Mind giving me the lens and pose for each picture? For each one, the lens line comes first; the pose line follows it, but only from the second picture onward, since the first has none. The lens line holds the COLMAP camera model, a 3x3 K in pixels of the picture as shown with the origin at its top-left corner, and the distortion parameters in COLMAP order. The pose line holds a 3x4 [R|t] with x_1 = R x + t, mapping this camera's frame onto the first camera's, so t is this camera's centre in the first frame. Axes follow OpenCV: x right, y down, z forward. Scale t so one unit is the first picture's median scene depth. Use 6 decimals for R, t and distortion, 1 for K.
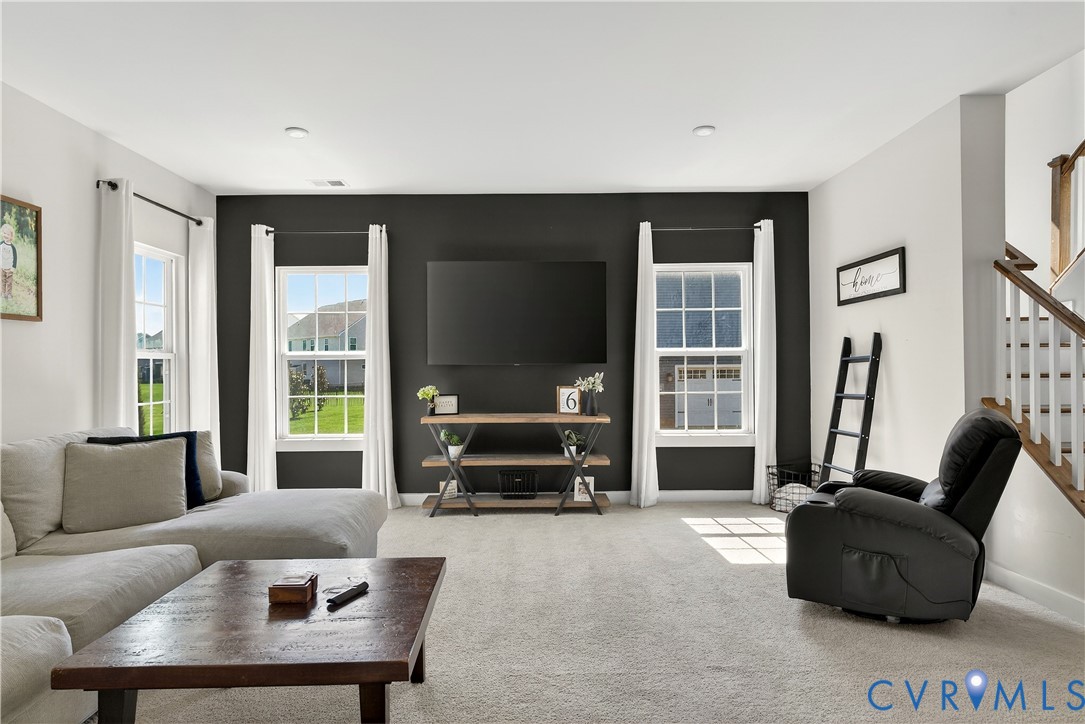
lens RADIAL K [[631.1, 0, 543.0], [0, 631.1, 366.8], [0, 0, 1]] dist [-0.001990, -0.000828]
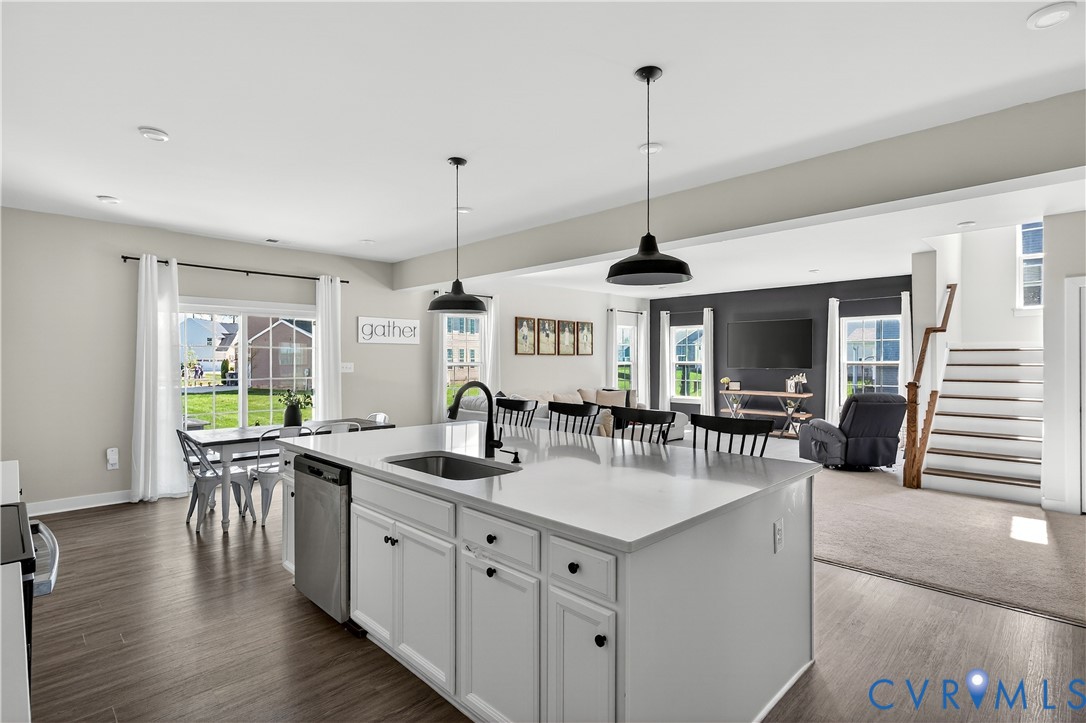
lens RADIAL K [[524.5, 0, 520.3], [0, 524.5, 359.2], [0, 0, 1]] dist [-0.008455, 0.001371]
pose [[0.665383, 0.005172, -0.746484, 0.744618], [0.000194, 0.999975, 0.007102, -0.049326], [0.746502, -0.004870, 0.665366, -0.829829]]
